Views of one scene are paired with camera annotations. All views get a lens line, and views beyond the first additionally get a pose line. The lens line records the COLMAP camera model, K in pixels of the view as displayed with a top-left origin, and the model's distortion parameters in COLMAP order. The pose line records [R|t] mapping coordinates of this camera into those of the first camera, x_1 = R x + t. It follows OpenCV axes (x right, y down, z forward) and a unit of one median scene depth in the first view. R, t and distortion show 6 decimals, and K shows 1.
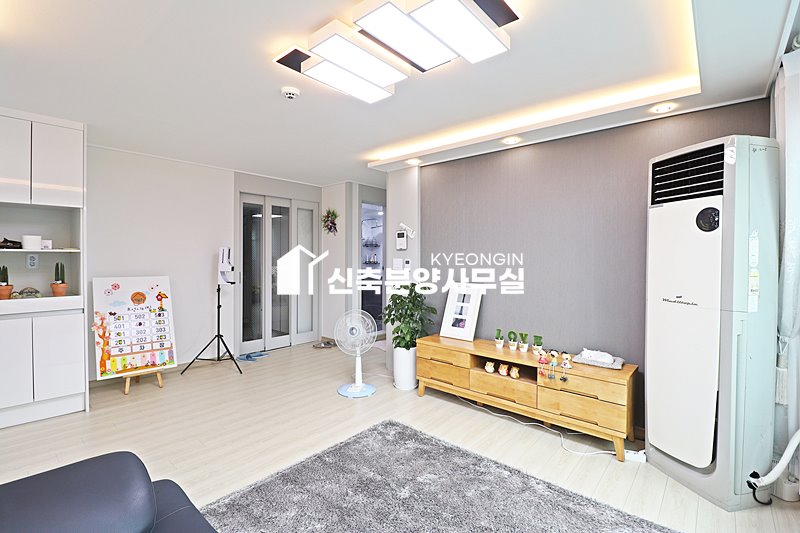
lens RADIAL K [[372.7, 0, 399.2], [0, 372.7, 260.3], [0, 0, 1]] dist [-0.001947, -0.008550]
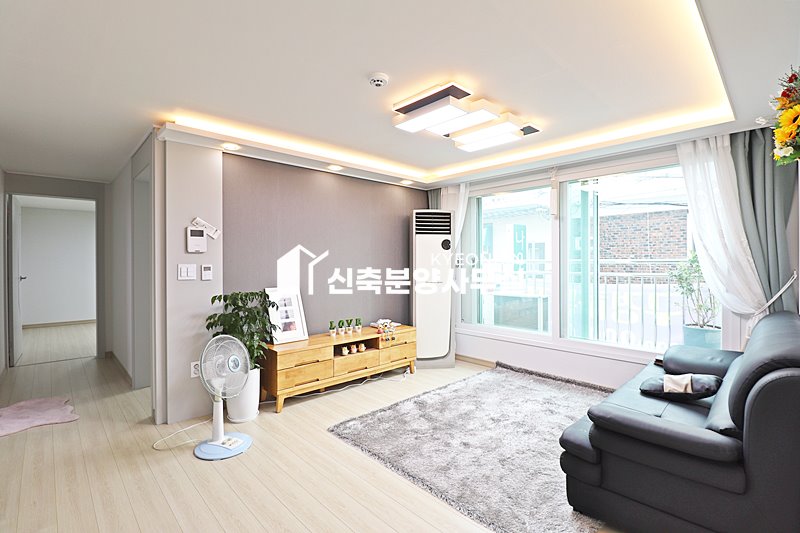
lens RADIAL K [[372.7, 0, 384.0], [0, 372.7, 268.0], [0, 0, 1]] dist [-0.001947, -0.008550]
pose [[0.108536, -0.015797, 0.993967, -0.966395], [0.015066, 0.999785, 0.014245, -0.002455], [-0.993978, 0.013429, 0.108750, 0.738501]]
